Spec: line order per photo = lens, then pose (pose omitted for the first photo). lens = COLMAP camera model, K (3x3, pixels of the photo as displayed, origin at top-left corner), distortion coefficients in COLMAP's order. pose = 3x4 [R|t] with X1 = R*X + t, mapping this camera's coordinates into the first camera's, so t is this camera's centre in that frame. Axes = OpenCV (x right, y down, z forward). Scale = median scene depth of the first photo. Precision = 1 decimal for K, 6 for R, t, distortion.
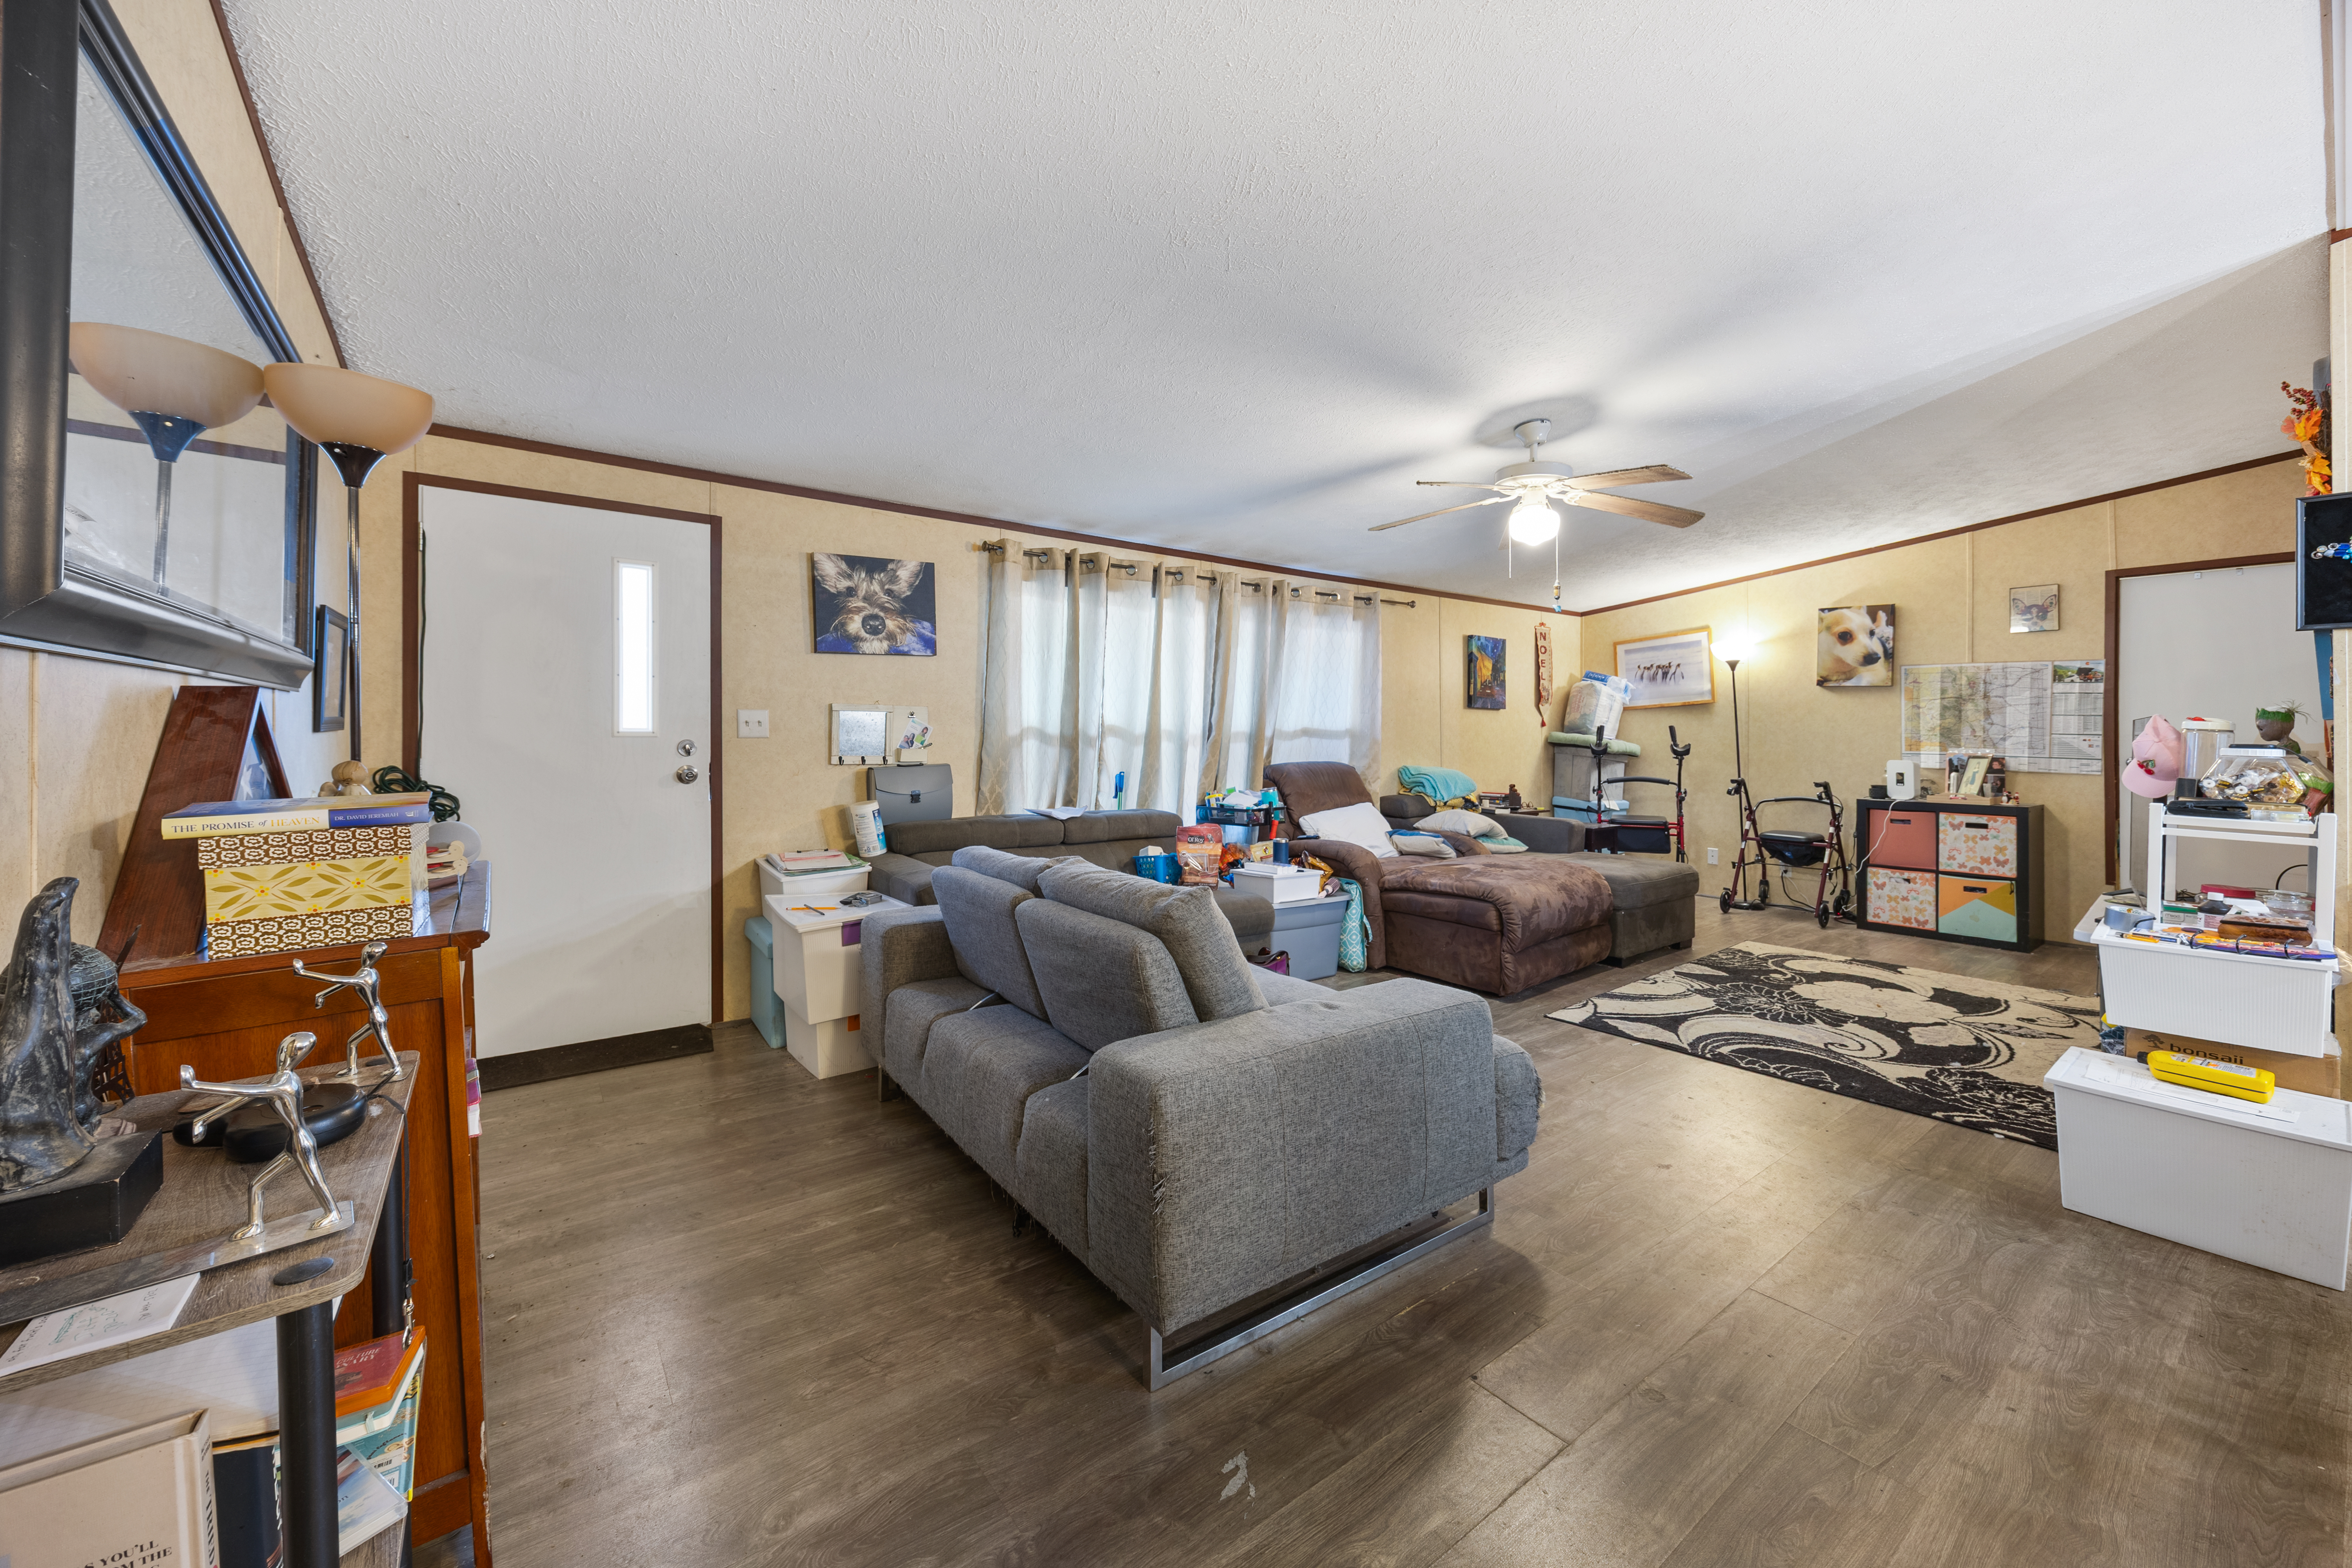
lens RADIAL K [[904.4, 0, 1187.5], [0, 904.4, 733.9], [0, 0, 1]] dist [-0.000377, 0.000158]
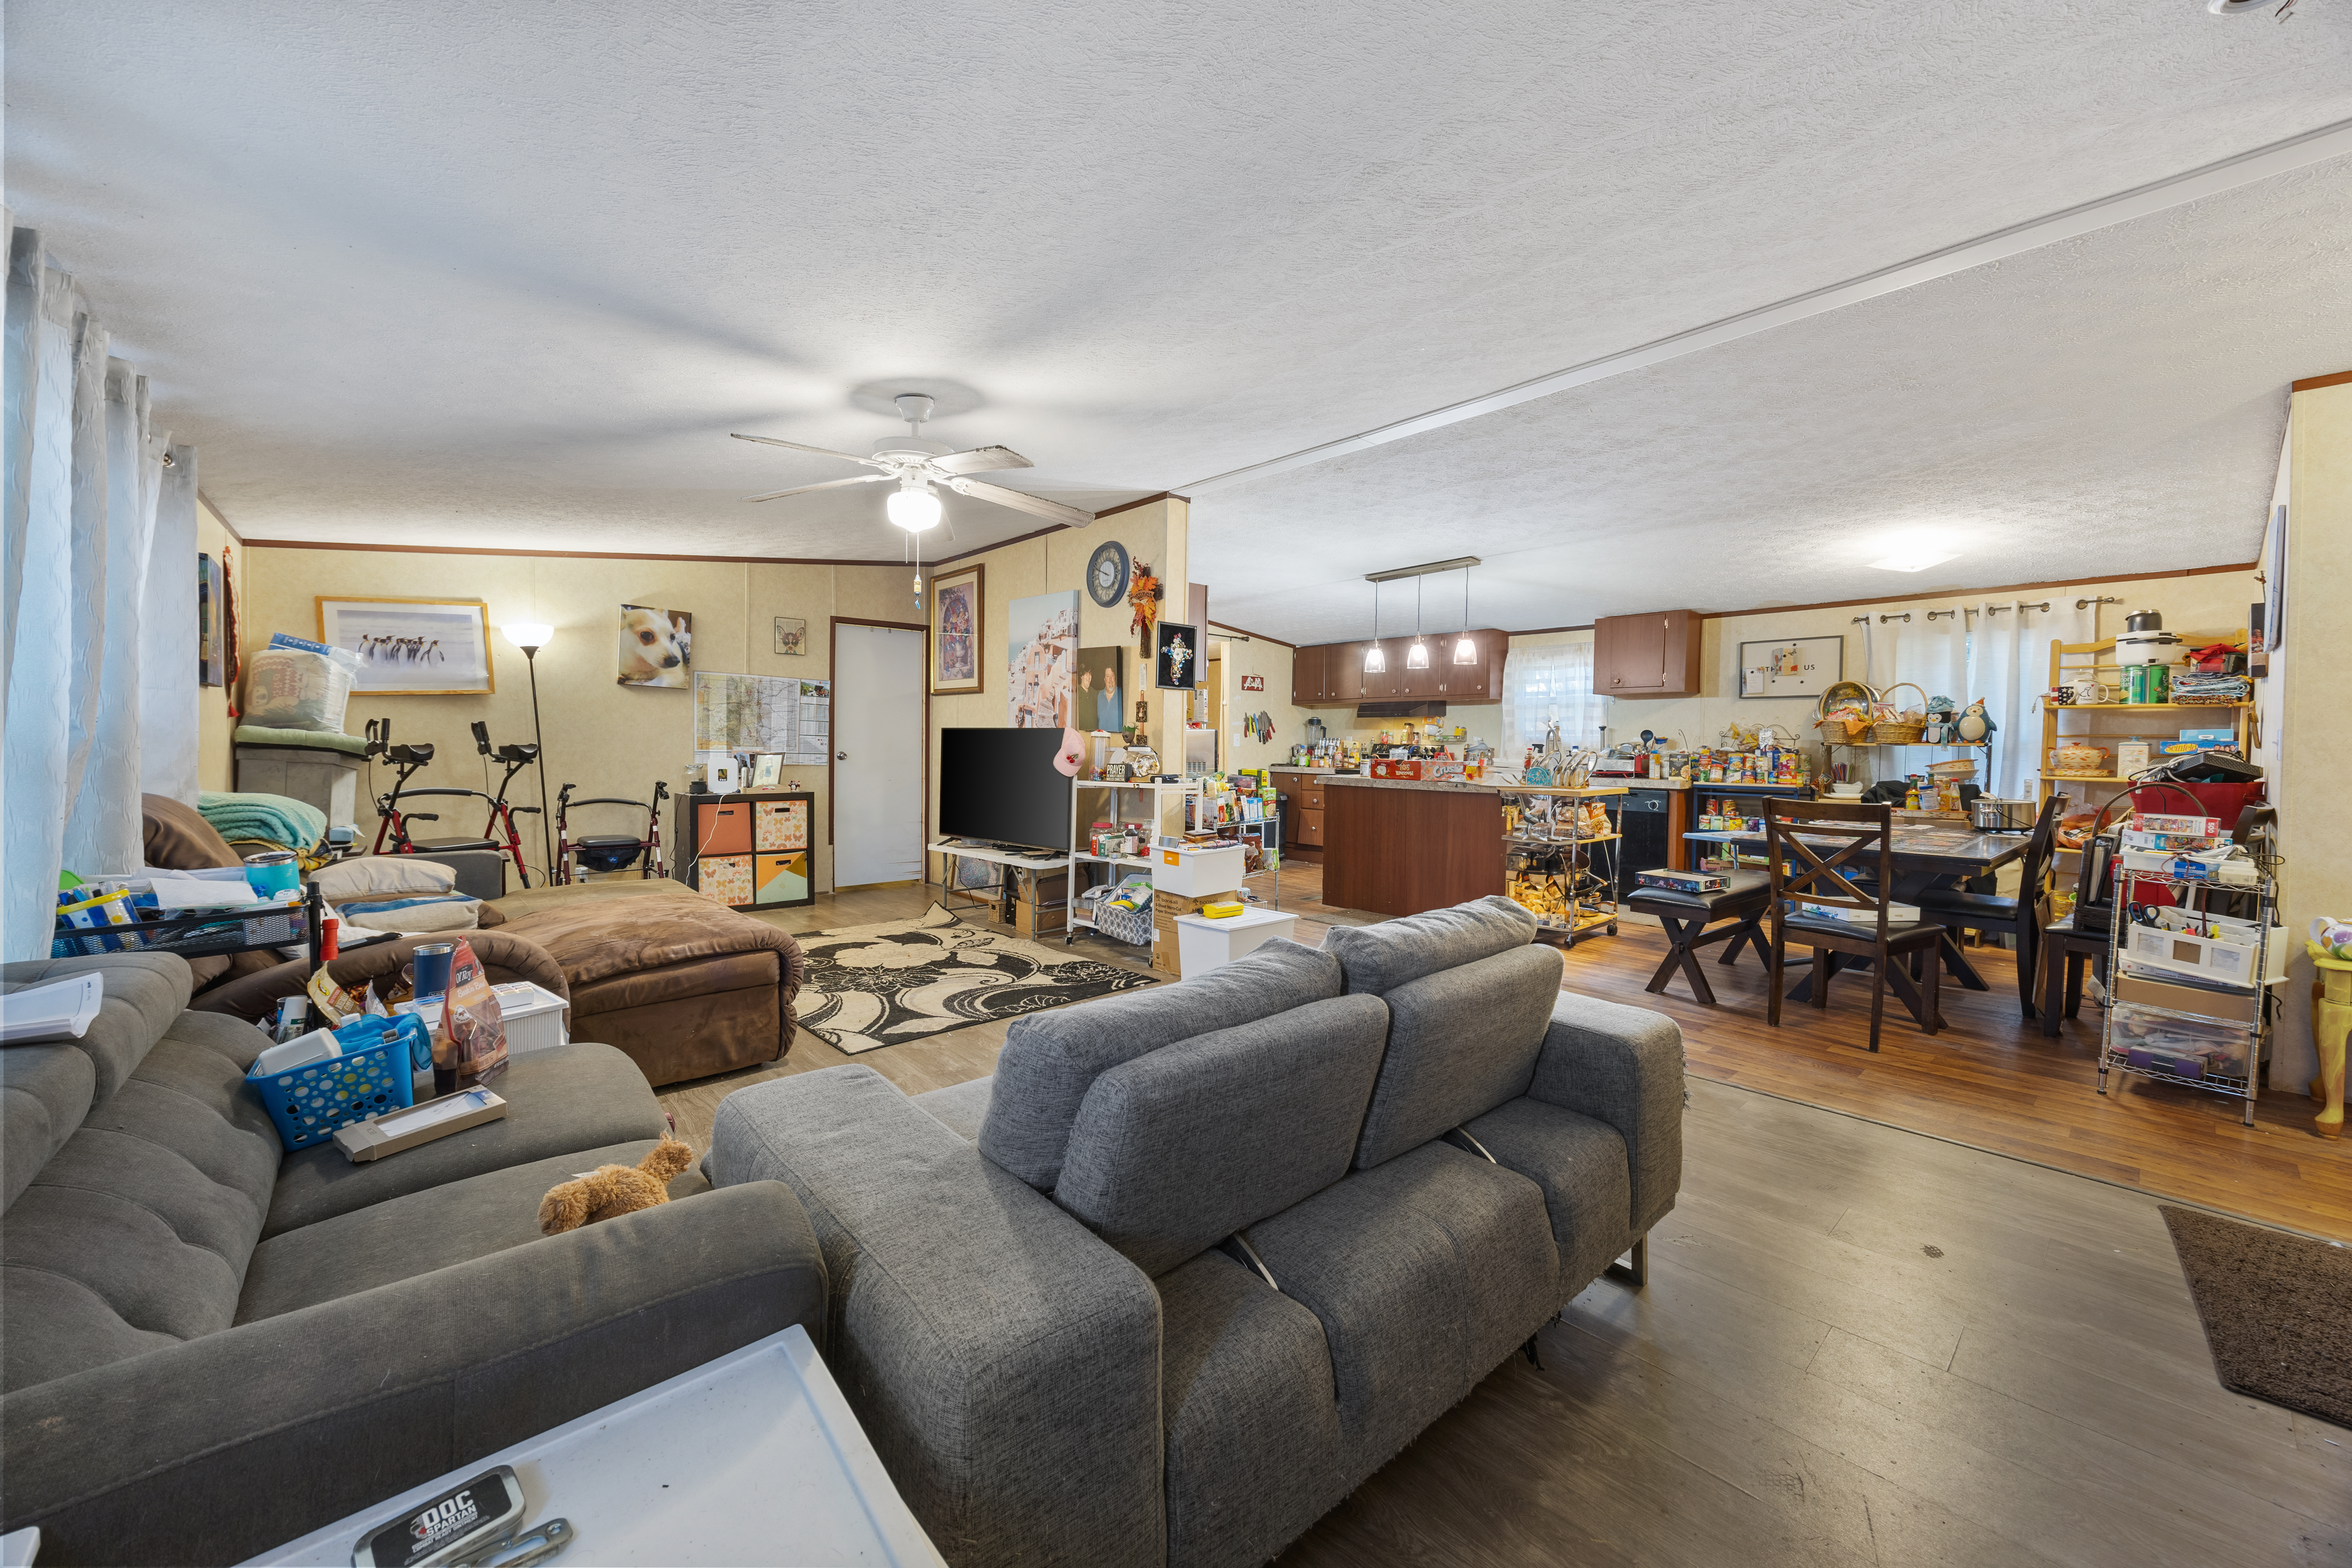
lens RADIAL K [[904.4, 0, 1187.5], [0, 904.4, 733.9], [0, 0, 1]] dist [-0.000377, 0.000158]
pose [[-0.087989, 0.005185, 0.996108, -0.363105], [-0.011517, 0.999914, -0.006222, 0.000321], [-0.996055, -0.012020, -0.087922, 0.529783]]
